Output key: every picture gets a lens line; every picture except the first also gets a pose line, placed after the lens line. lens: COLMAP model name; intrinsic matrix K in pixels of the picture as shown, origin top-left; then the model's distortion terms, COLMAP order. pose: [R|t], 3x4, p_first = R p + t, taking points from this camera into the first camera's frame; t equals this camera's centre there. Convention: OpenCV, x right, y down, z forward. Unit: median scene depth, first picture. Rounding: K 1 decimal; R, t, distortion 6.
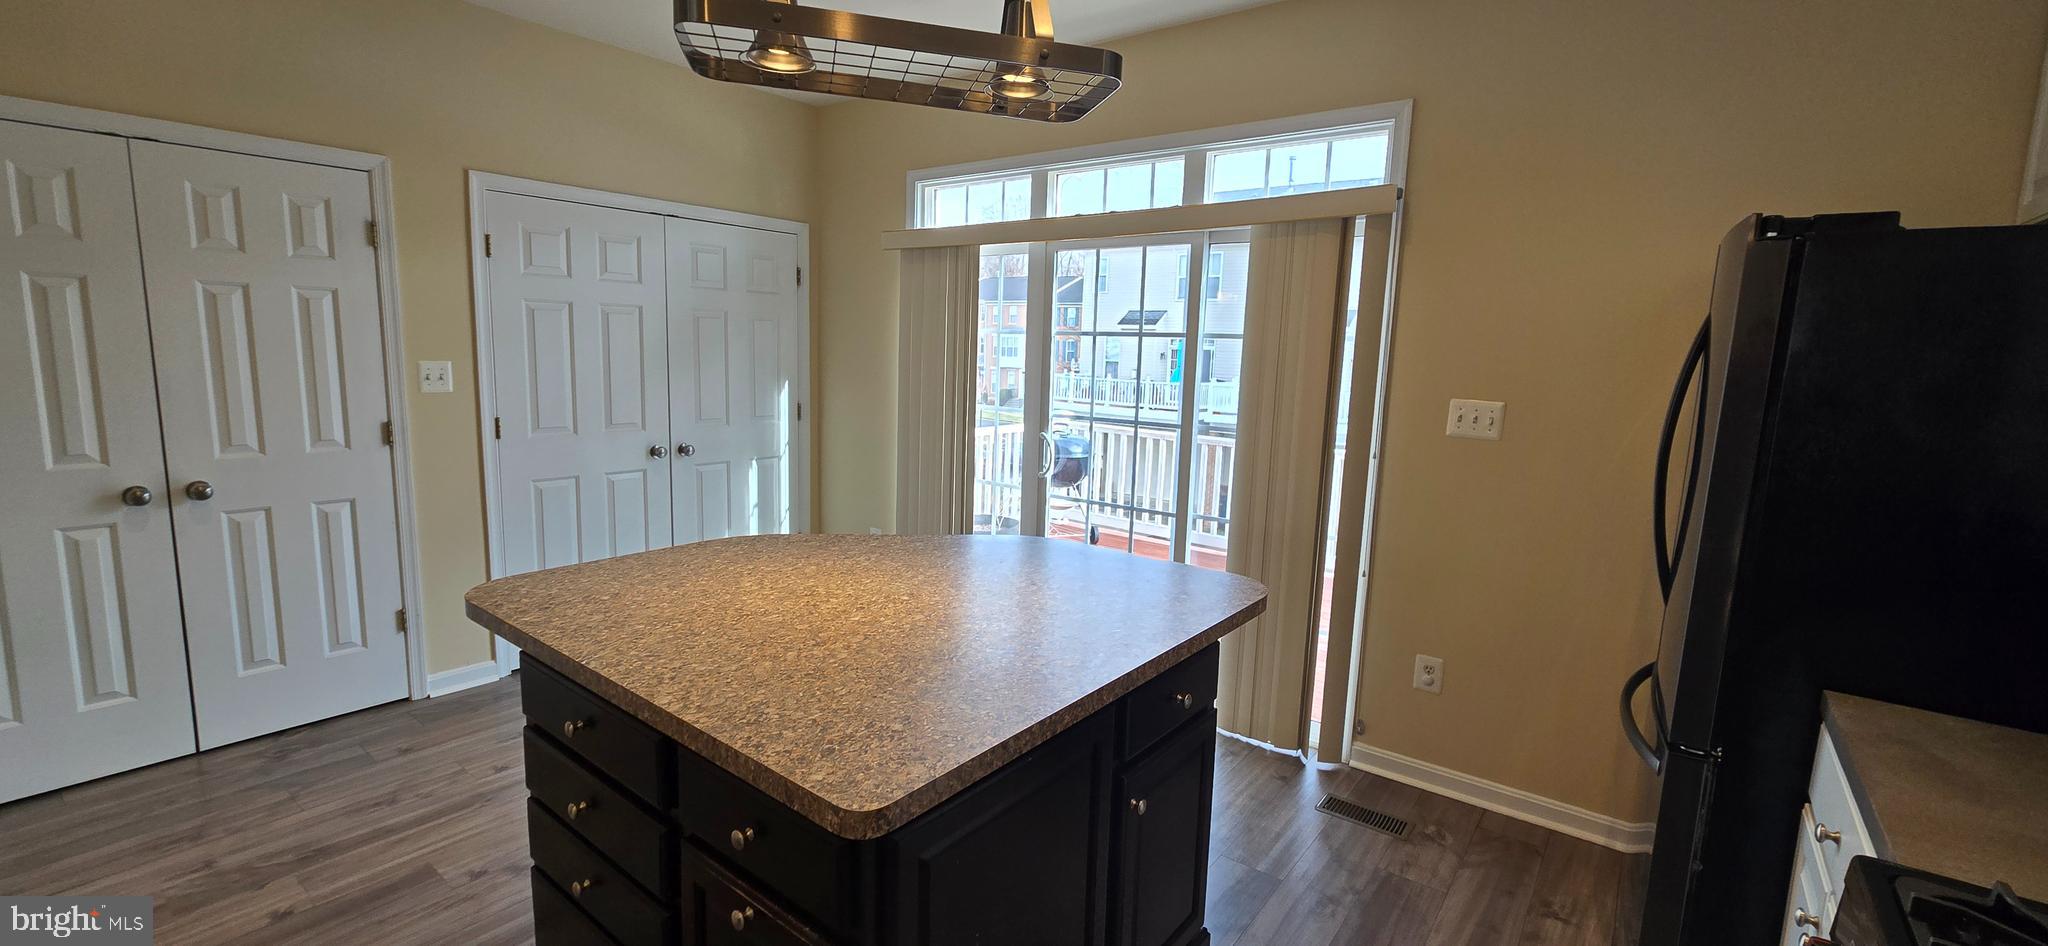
lens RADIAL K [[836.0, 0, 1038.7], [0, 836.0, 462.0], [0, 0, 1]] dist [-0.002378, -0.000438]
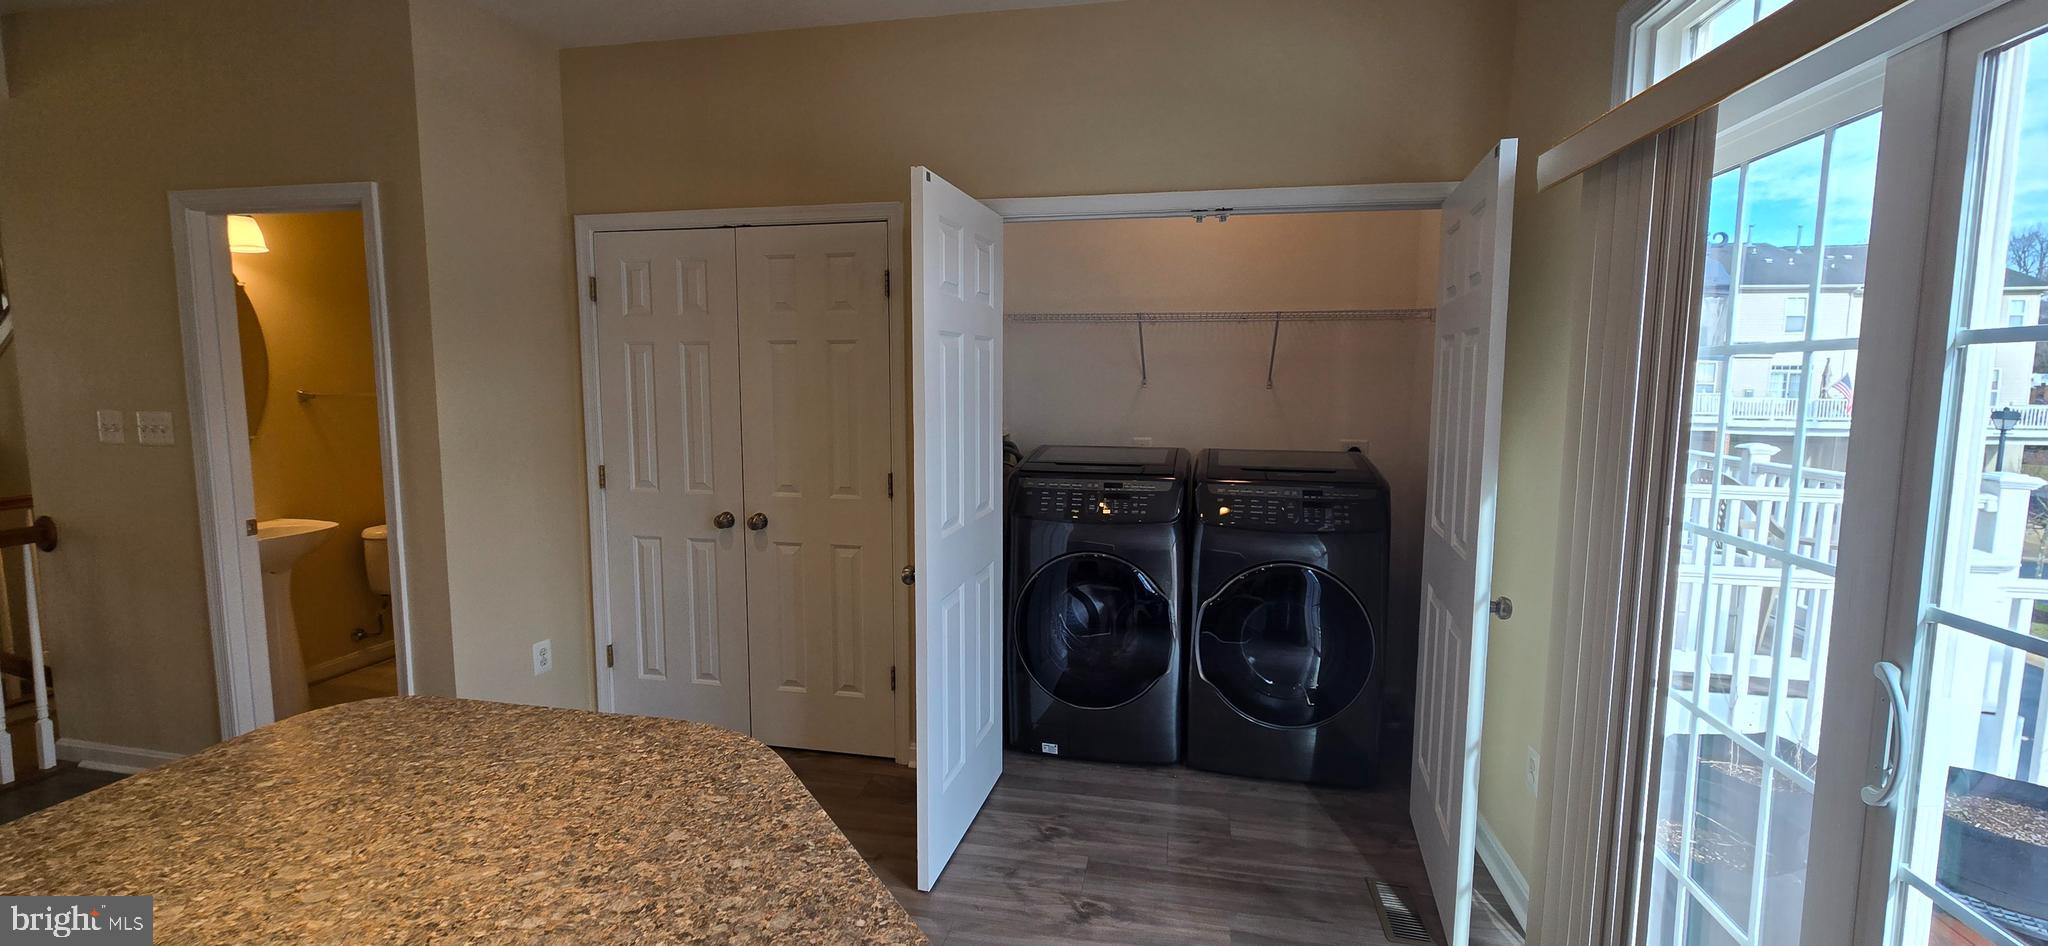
lens RADIAL K [[836.0, 0, 1033.0], [0, 836.0, 463.0], [0, 0, 1]] dist [-0.002378, -0.000438]
pose [[0.444669, 0.061408, -0.893588, 0.174209], [-0.118056, 0.992962, 0.009490, -0.092705], [0.887881, 0.101274, 0.448789, 0.728693]]
